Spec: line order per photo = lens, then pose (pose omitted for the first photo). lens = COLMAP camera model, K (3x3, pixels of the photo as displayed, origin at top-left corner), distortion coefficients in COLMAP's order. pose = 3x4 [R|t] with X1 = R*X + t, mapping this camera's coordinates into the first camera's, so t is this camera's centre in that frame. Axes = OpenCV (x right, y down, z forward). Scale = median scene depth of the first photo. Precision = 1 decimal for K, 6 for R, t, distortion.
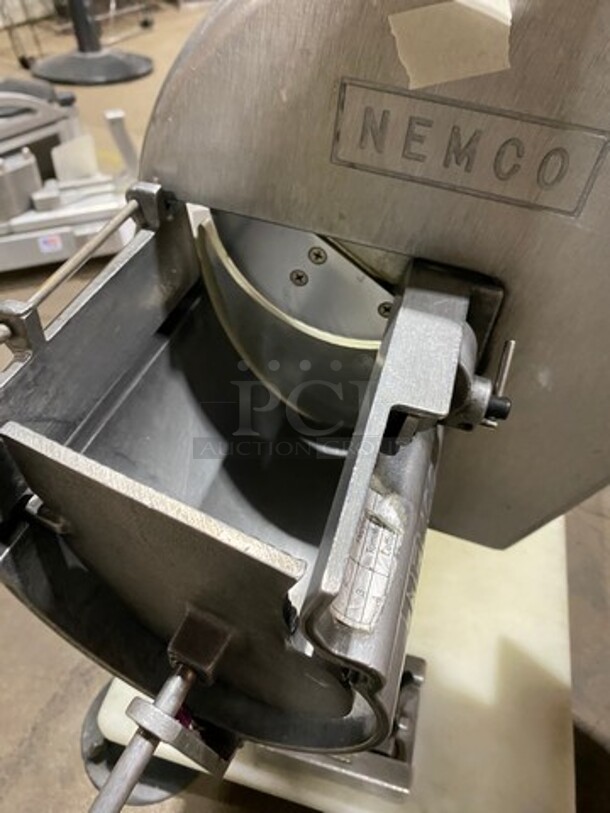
lens RADIAL K [[601.0, 0, 309.8], [0, 601.0, 403.8], [0, 0, 1]] dist [0.046089, -0.073265]
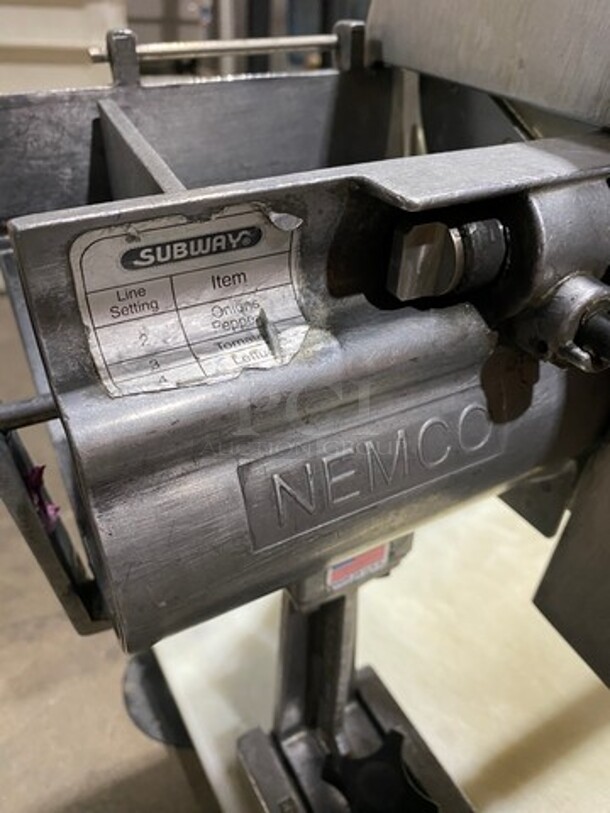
lens RADIAL K [[601.0, 0, 309.8], [0, 601.0, 403.8], [0, 0, 1]] dist [0.046089, -0.073265]
pose [[0.729368, 0.361072, -0.581077, 0.470374], [-0.460570, 0.887219, -0.026805, 0.213879], [0.505864, 0.287177, 0.813407, 0.398018]]
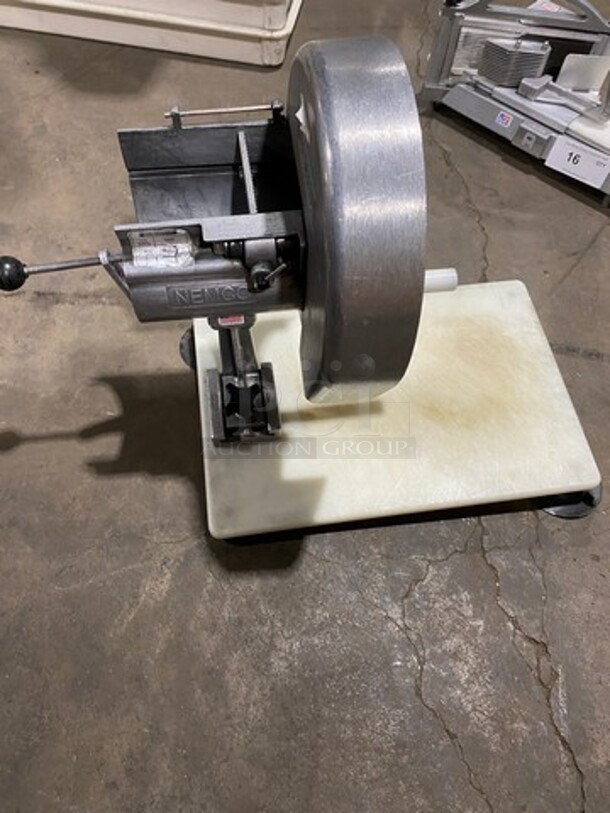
lens RADIAL K [[601.0, 0, 309.8], [0, 601.0, 403.8], [0, 0, 1]] dist [0.046089, -0.073265]
pose [[0.413296, 0.774743, -0.478497, 1.660891], [-0.628476, 0.622946, 0.465786, -0.760295], [0.658942, 0.108217, 0.744368, -0.376026]]
